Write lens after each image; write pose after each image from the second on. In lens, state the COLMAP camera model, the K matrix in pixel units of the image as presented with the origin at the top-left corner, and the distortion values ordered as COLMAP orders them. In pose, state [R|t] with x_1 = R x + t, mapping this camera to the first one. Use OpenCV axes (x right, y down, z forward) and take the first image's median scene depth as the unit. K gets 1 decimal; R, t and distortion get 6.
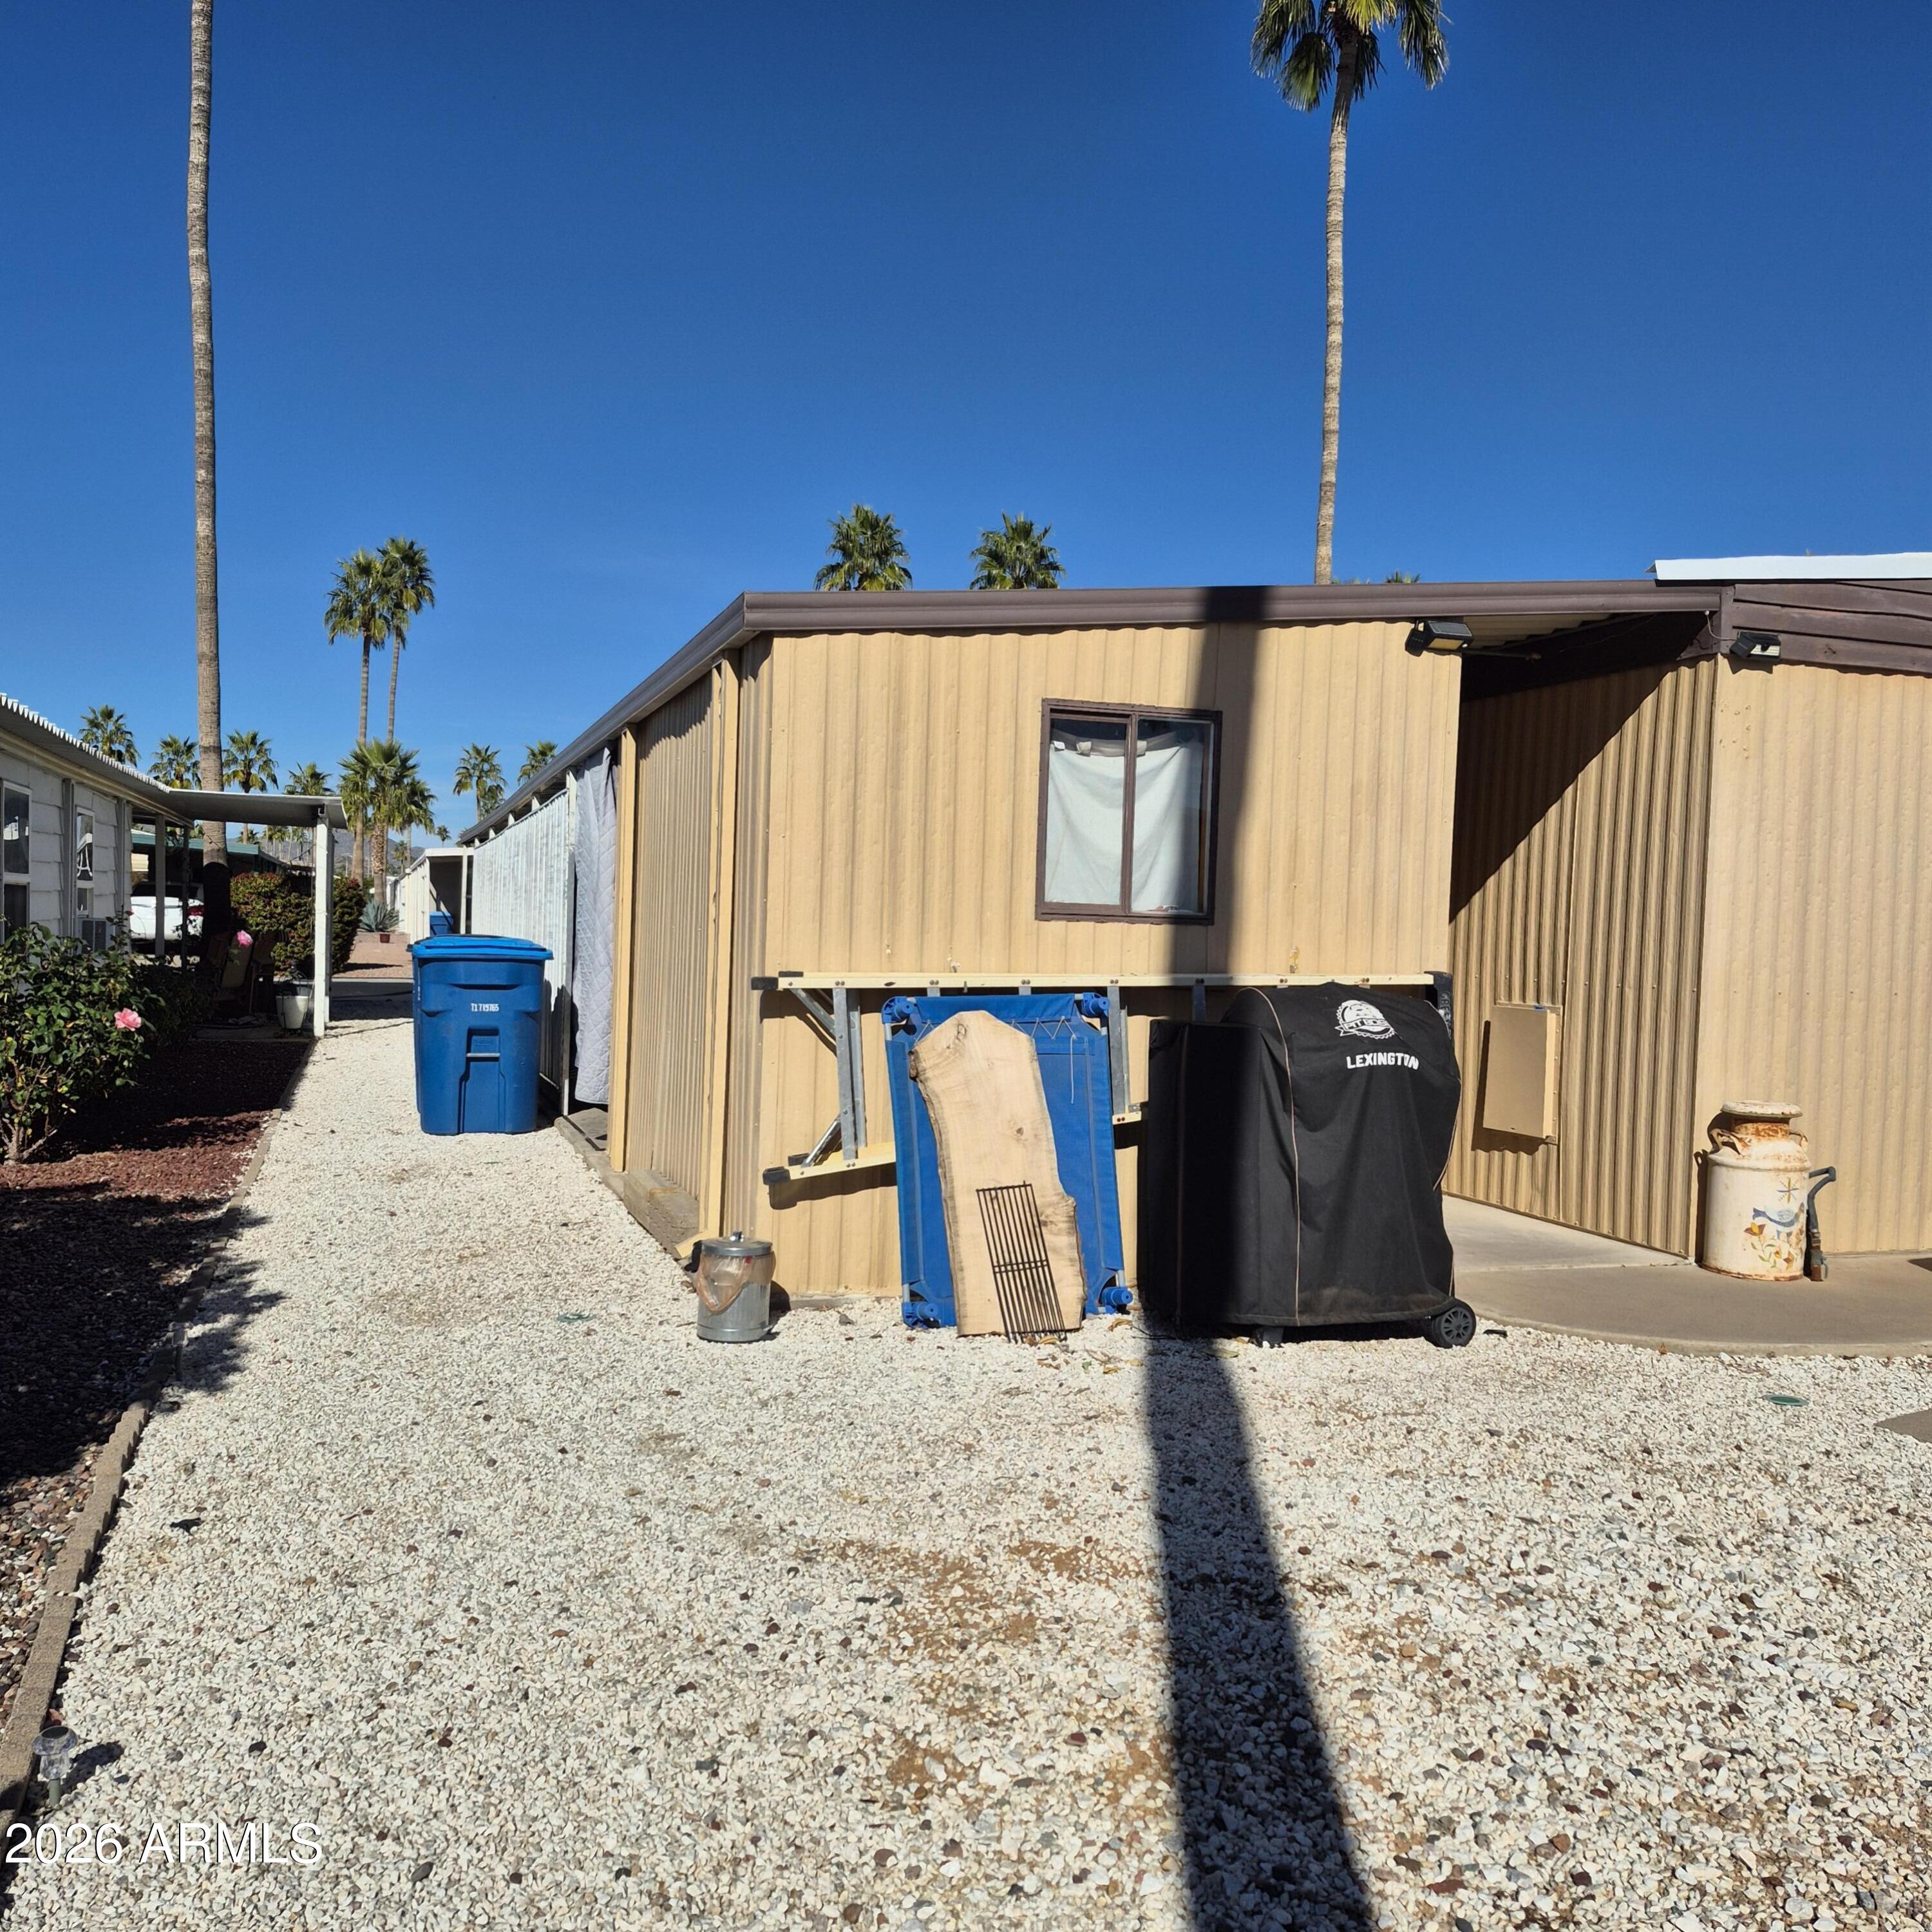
lens RADIAL K [[1791.2, 0, 958.9], [0, 1791.2, 965.2], [0, 0, 1]] dist [0.075524, -0.084005]
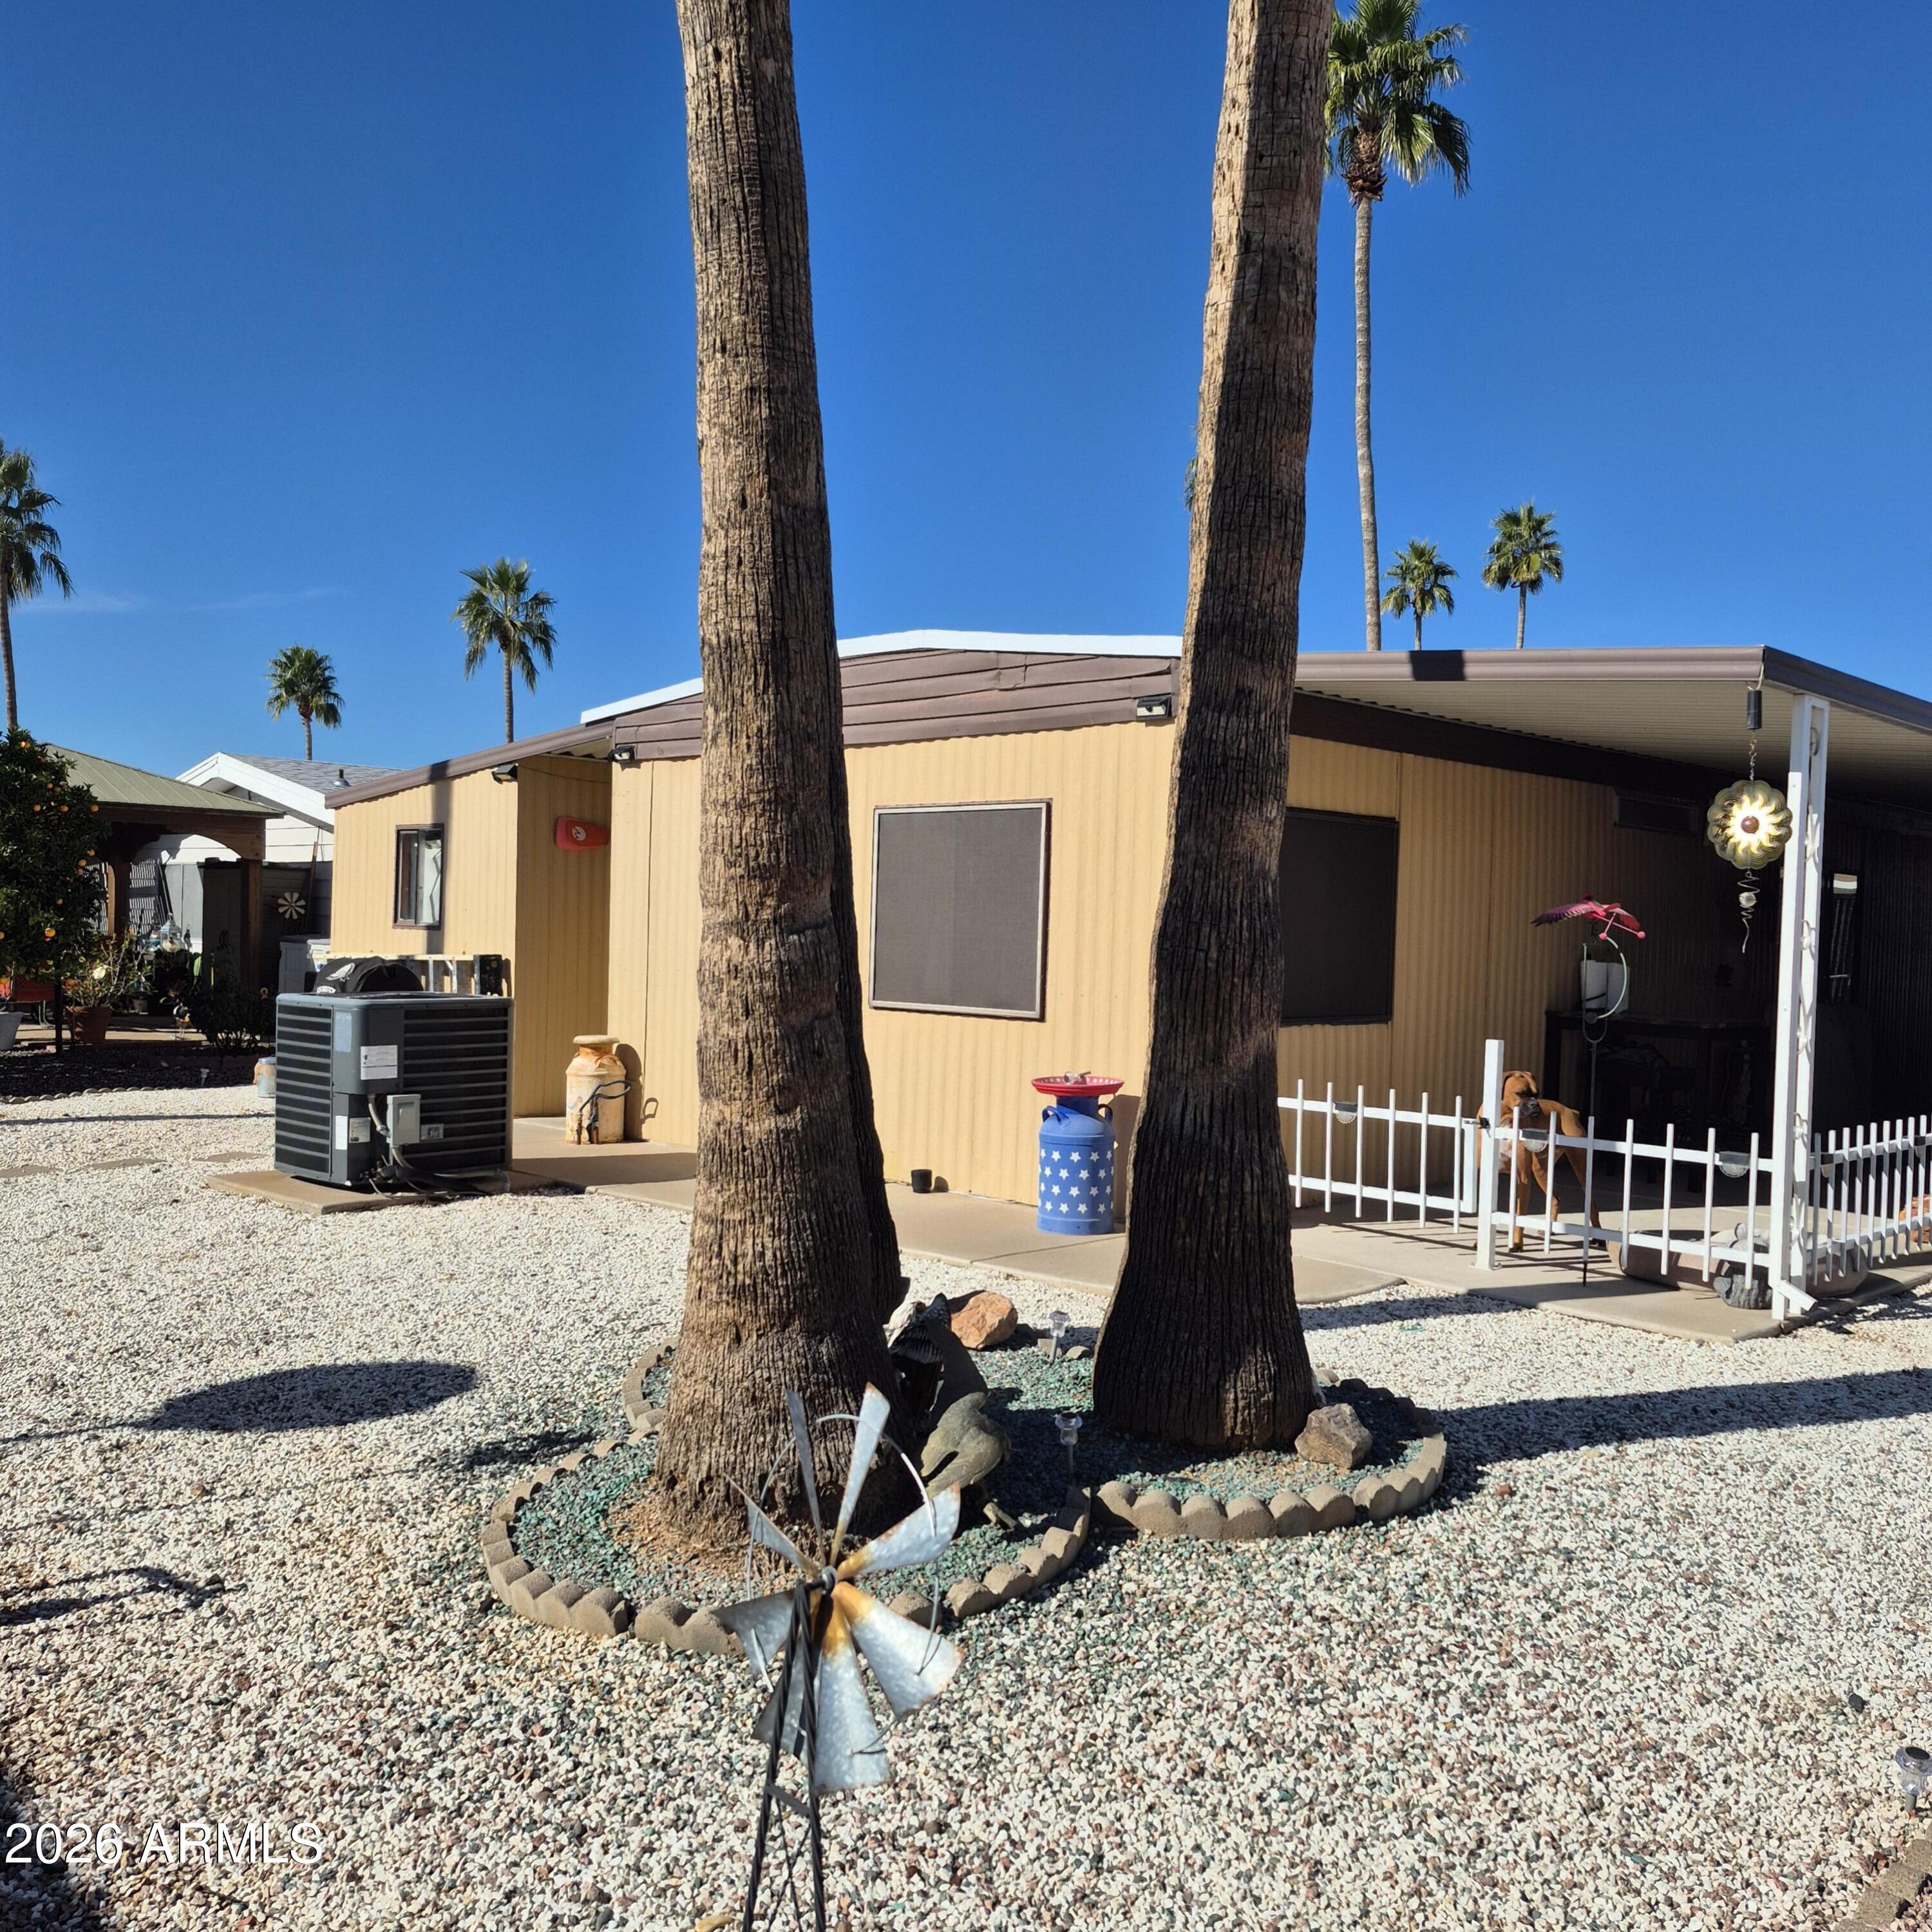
lens RADIAL K [[1779.5, 0, 966.0], [0, 1779.5, 966.0], [0, 0, 1]] dist [0.119452, -0.168894]
pose [[0.461116, -0.000583, -0.887340, 2.076854], [-0.030896, 0.999383, -0.016712, 0.034449], [0.886802, 0.035121, 0.460813, 0.546451]]
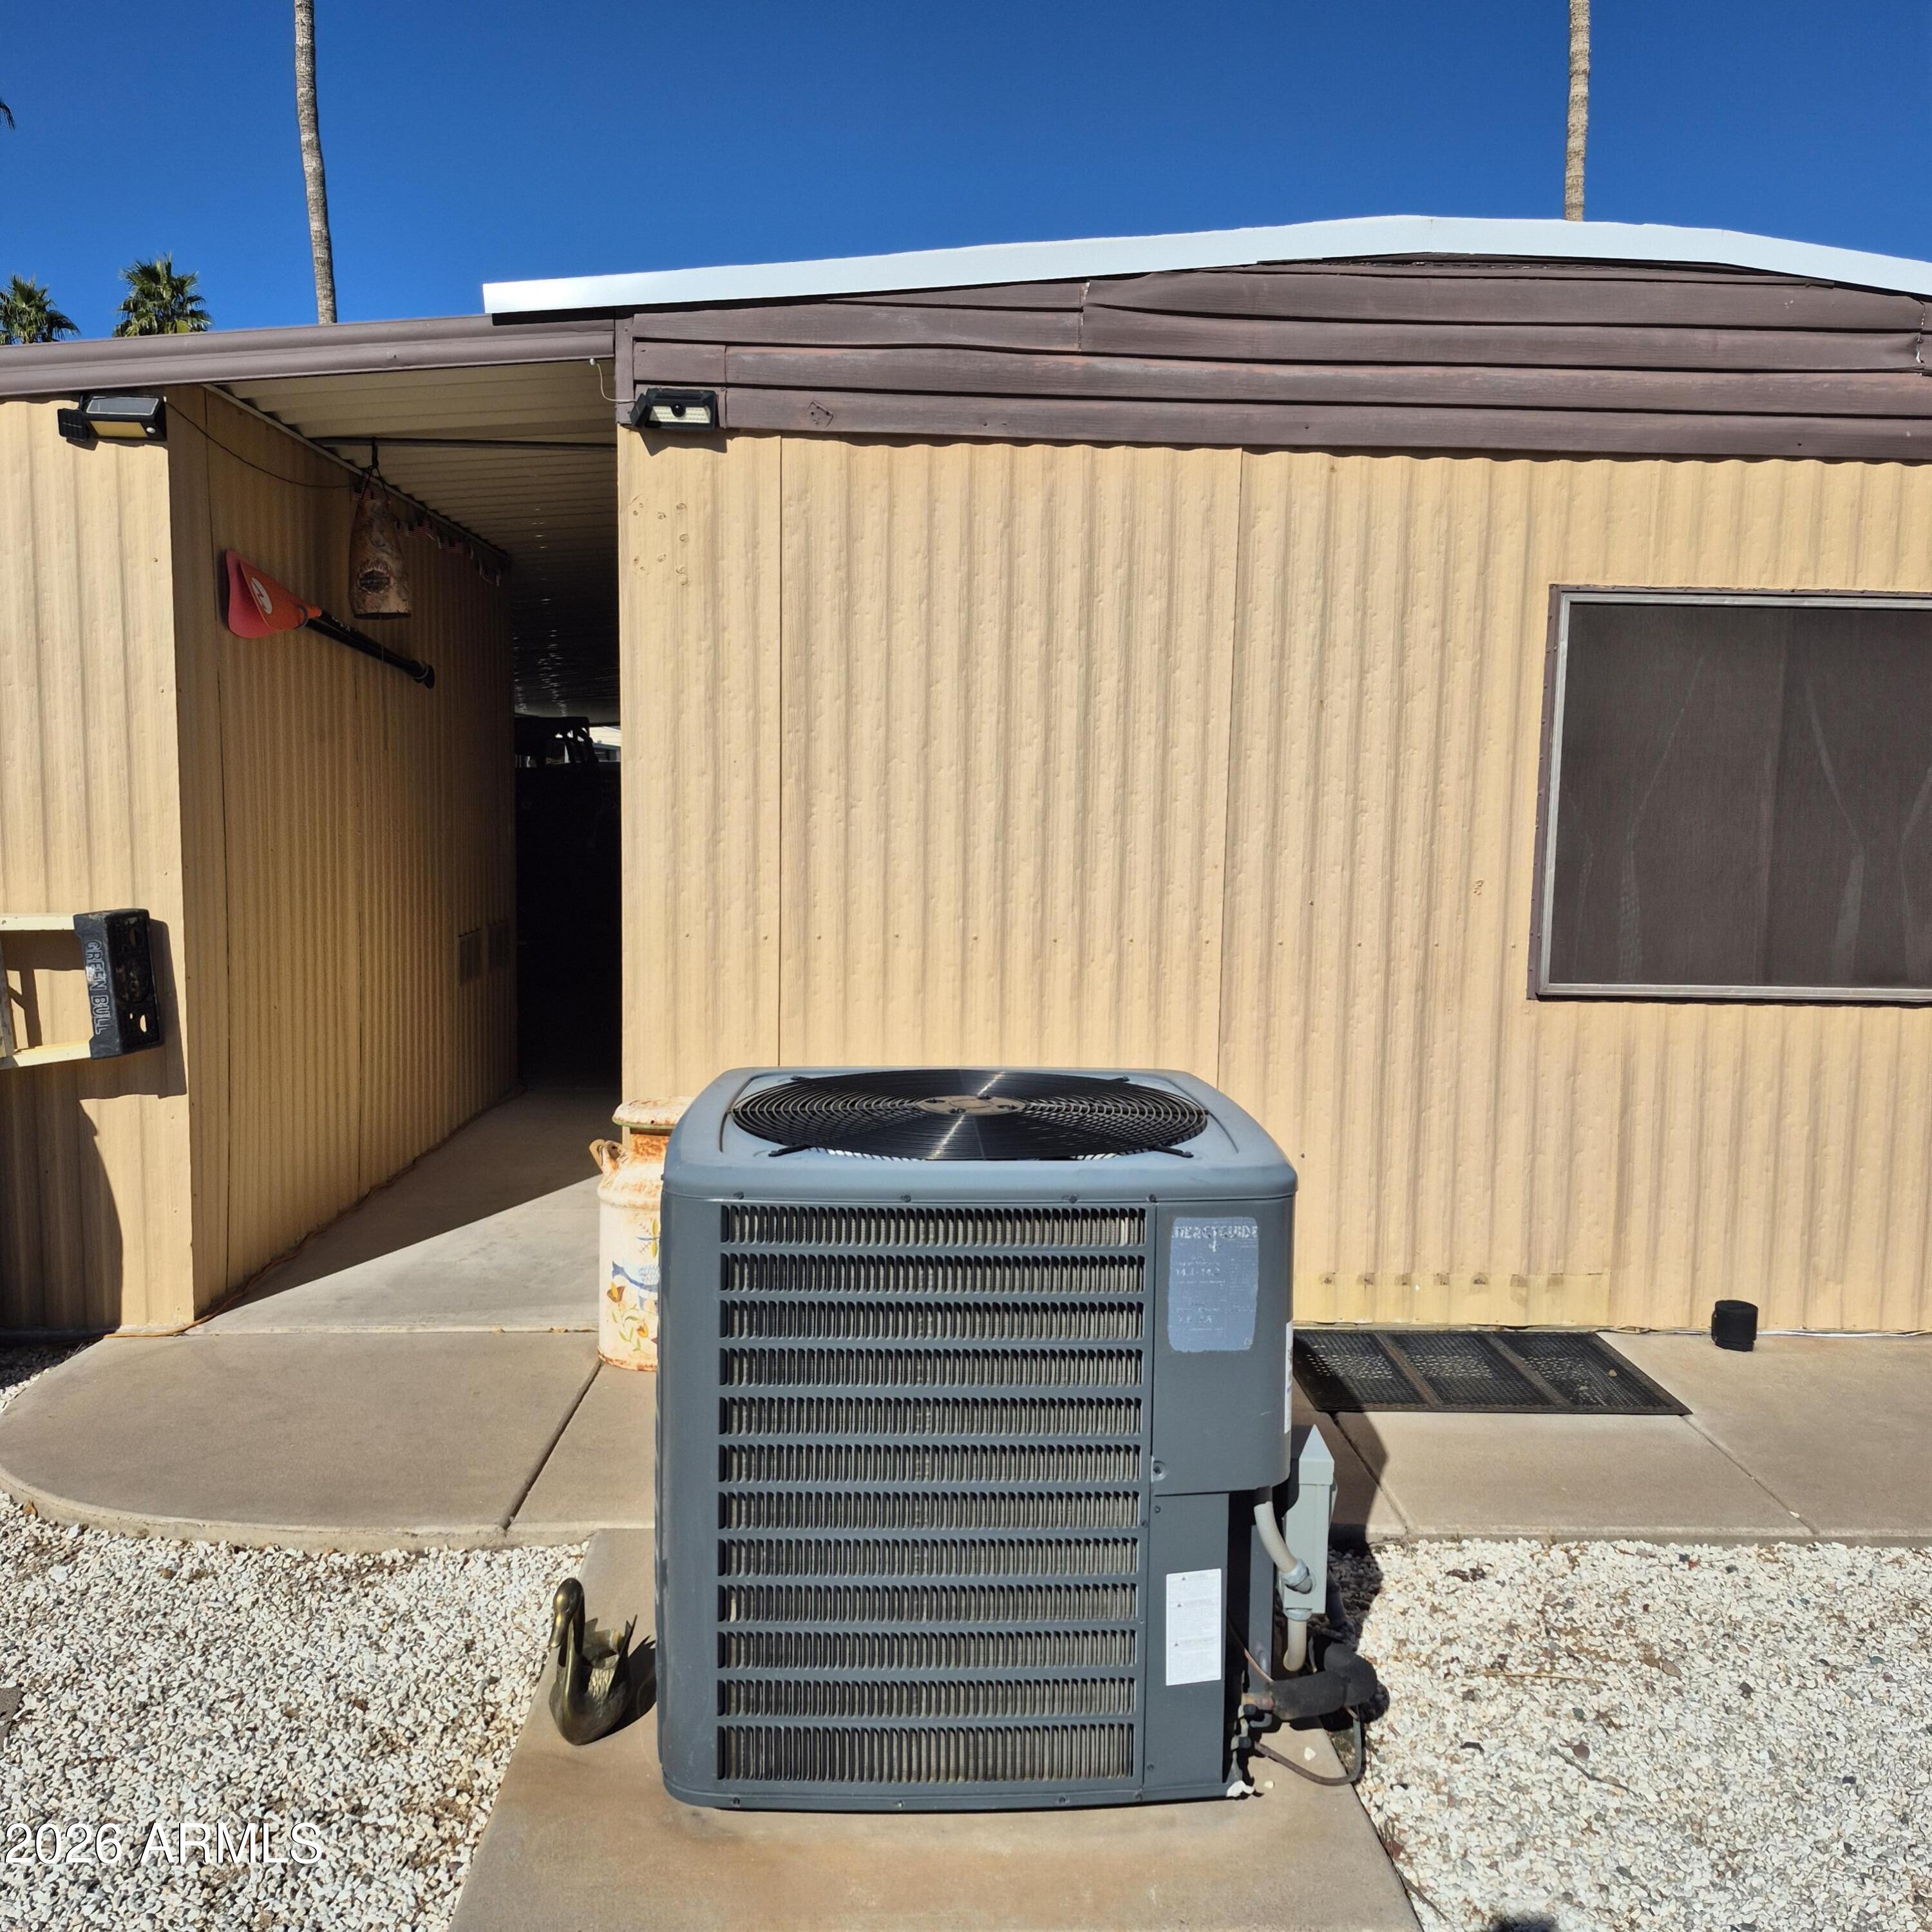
lens RADIAL K [[1779.5, 0, 966.0], [0, 1779.5, 966.0], [0, 0, 1]] dist [0.119452, -0.168894]
pose [[0.962297, 0.011622, -0.271754, 0.701026], [0.007663, 0.997532, 0.069797, -0.019678], [0.271894, -0.069248, 0.959832, 0.380758]]
